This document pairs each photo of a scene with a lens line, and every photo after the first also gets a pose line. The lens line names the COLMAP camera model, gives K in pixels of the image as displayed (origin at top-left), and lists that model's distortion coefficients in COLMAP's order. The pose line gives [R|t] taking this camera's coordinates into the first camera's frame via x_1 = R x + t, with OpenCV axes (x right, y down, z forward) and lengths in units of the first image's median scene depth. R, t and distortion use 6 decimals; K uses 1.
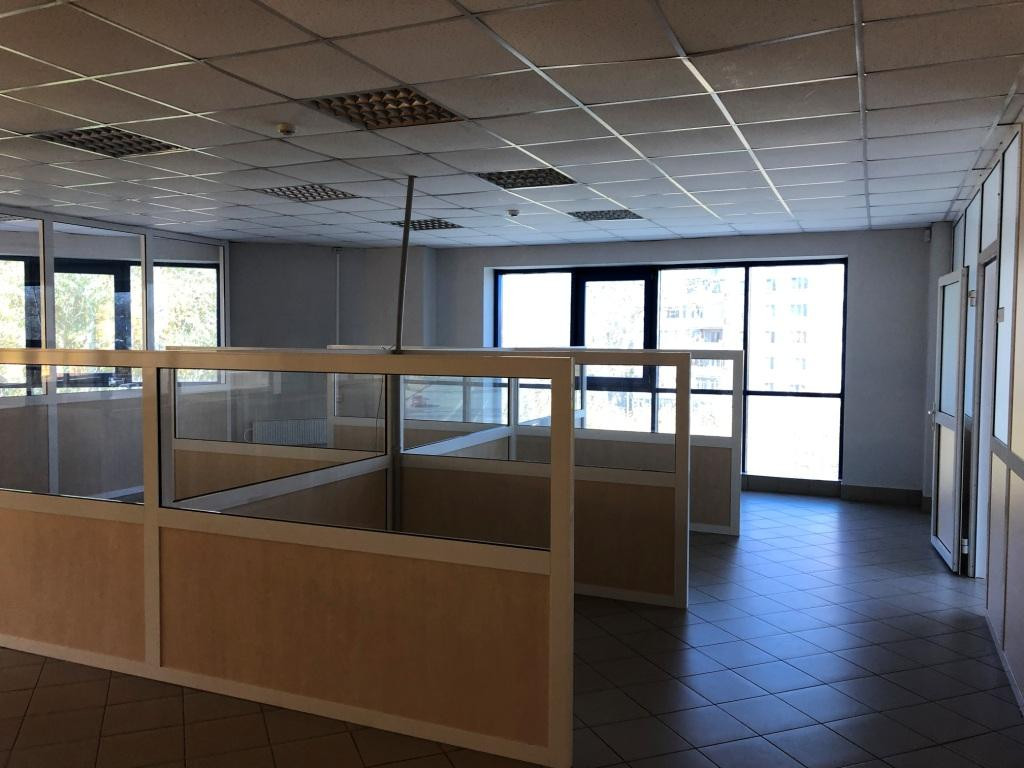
lens RADIAL K [[831.9, 0, 510.4], [0, 831.9, 384.6], [0, 0, 1]] dist [0.047702, -0.044308]
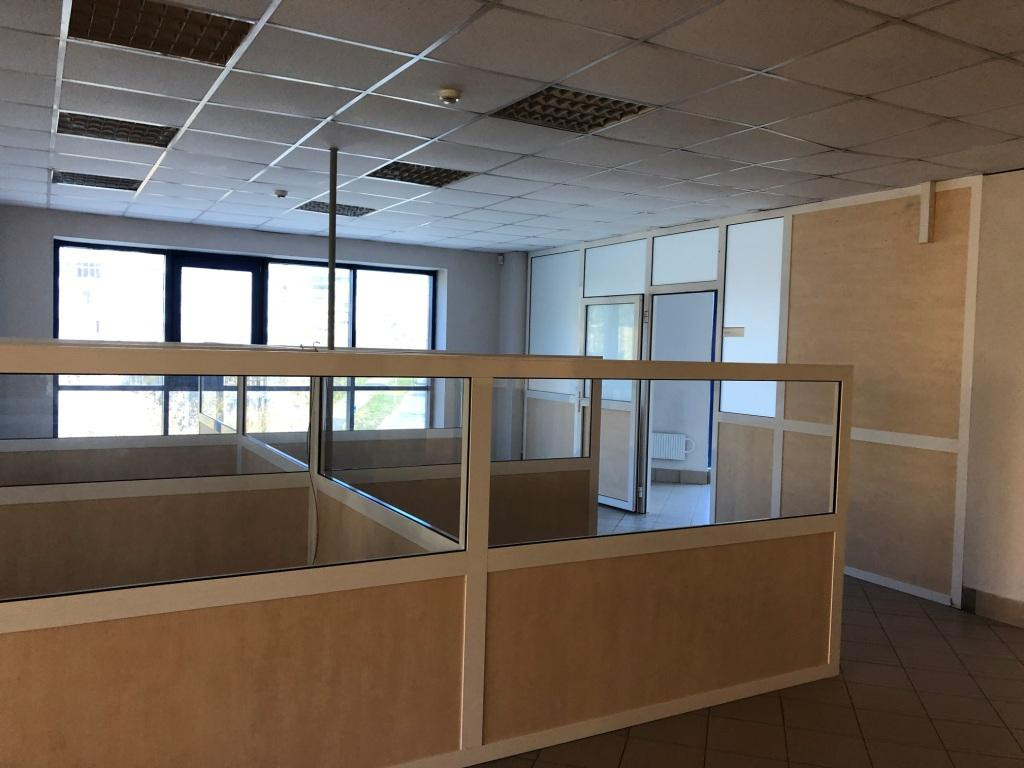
lens RADIAL K [[831.9, 0, 503.9], [0, 831.9, 381.0], [0, 0, 1]] dist [0.047702, -0.044308]
pose [[0.597869, -0.021037, 0.801318, -0.433760], [0.015428, 0.999772, 0.014736, -0.011500], [-0.801445, 0.003552, 0.598058, 0.207584]]
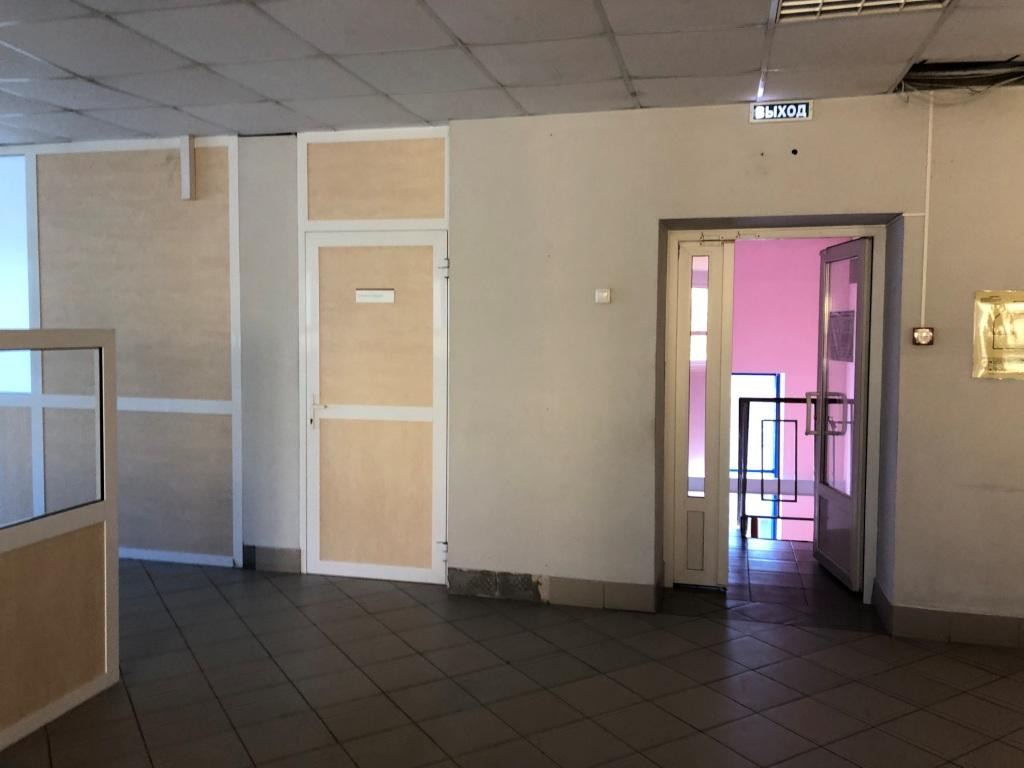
lens RADIAL K [[831.9, 0, 509.6], [0, 831.9, 373.6], [0, 0, 1]] dist [0.047702, -0.044308]
pose [[-0.178575, -0.059349, 0.982135, -0.382373], [0.041514, 0.996836, 0.067785, -0.007321], [-0.983050, 0.052877, -0.175547, 0.215047]]
